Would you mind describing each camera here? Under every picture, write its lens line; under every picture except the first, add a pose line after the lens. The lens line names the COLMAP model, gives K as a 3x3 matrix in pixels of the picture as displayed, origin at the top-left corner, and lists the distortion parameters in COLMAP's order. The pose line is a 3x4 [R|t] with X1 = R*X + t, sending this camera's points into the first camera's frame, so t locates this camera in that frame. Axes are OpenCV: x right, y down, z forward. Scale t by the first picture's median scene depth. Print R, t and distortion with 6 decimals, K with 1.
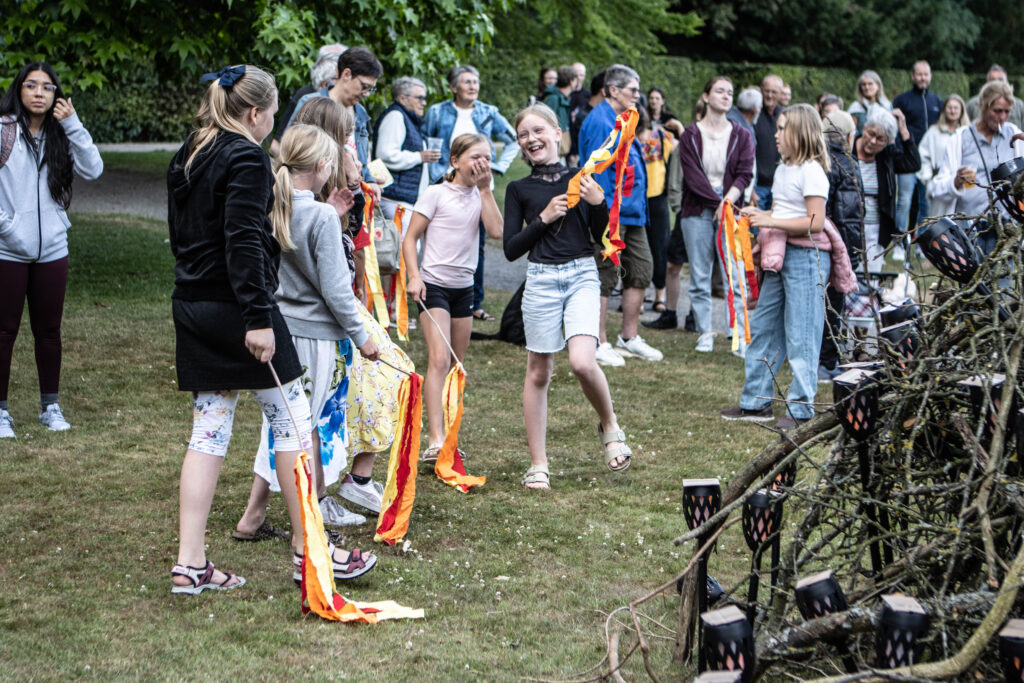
lens RADIAL K [[1977.7, 0, 510.6], [0, 1977.7, 341.4], [0, 0, 1]] dist [-0.023073, 0.000000]
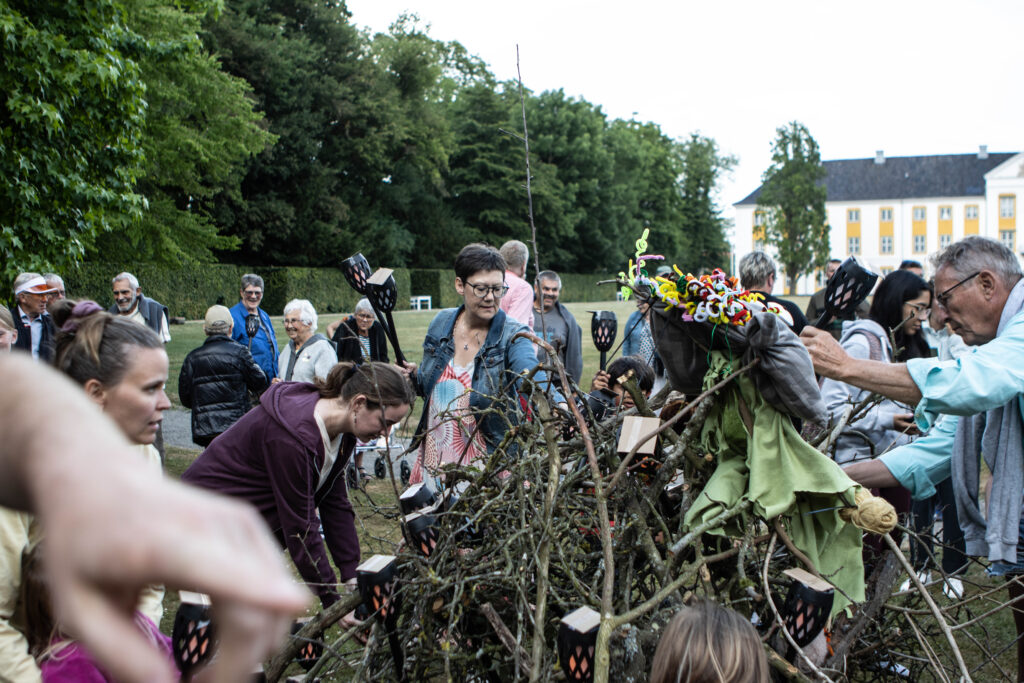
lens RADIAL K [[1137.6, 0, 511.6], [0, 1137.6, 342.9], [0, 0, 1]] dist [-0.061227, 0.000000]
pose [[0.947598, -0.050192, 0.315498, 0.015048], [0.071980, 0.995731, -0.057782, -0.017883], [-0.311251, 0.077464, 0.947165, 0.112205]]
